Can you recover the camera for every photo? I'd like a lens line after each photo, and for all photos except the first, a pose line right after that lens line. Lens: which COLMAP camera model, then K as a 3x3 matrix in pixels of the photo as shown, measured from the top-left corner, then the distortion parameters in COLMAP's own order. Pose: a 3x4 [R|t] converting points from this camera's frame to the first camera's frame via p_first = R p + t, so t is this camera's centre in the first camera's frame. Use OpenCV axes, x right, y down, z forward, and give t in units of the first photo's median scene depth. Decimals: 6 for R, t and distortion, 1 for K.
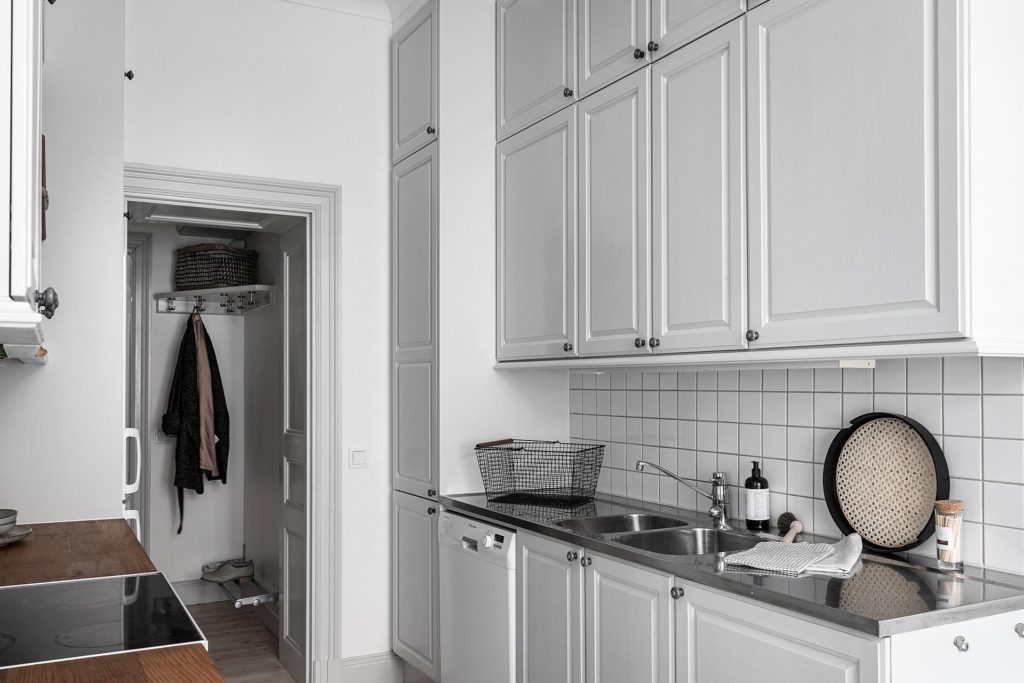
lens RADIAL K [[865.2, 0, 509.2], [0, 865.2, 368.6], [0, 0, 1]] dist [0.007639, 0.002607]
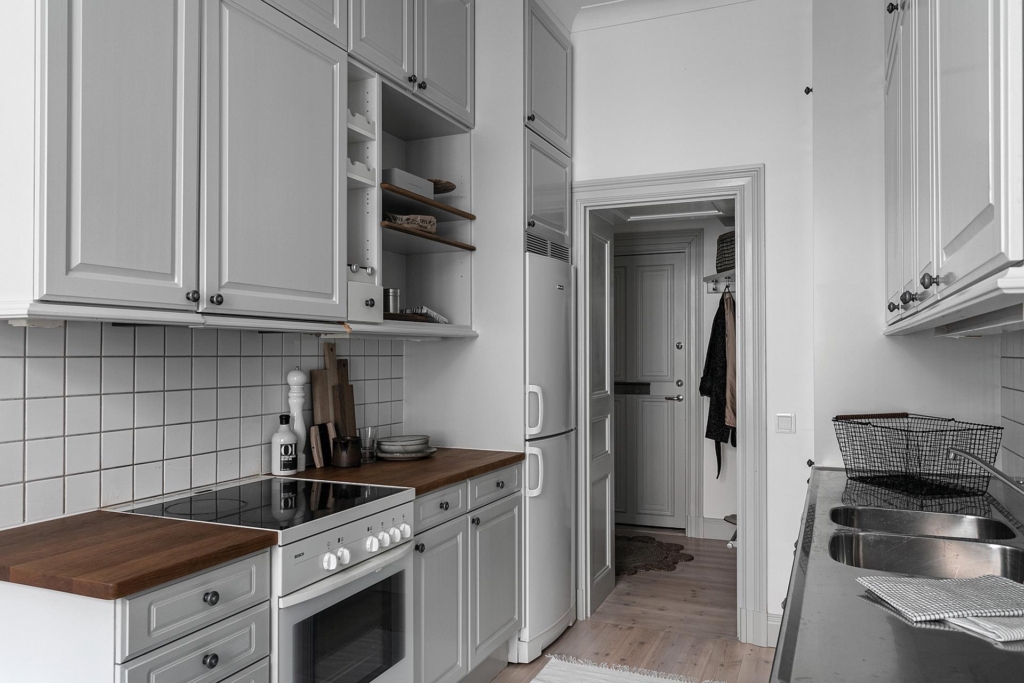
lens RADIAL K [[743.4, 0, 512.0], [0, 743.4, 341.5], [0, 0, 1]] dist [-0.008840, -0.006084]
pose [[0.629451, -0.013648, -0.776920, 0.312488], [0.015138, 0.999871, -0.005300, 0.005442], [0.776893, -0.008425, 0.629576, 0.192361]]
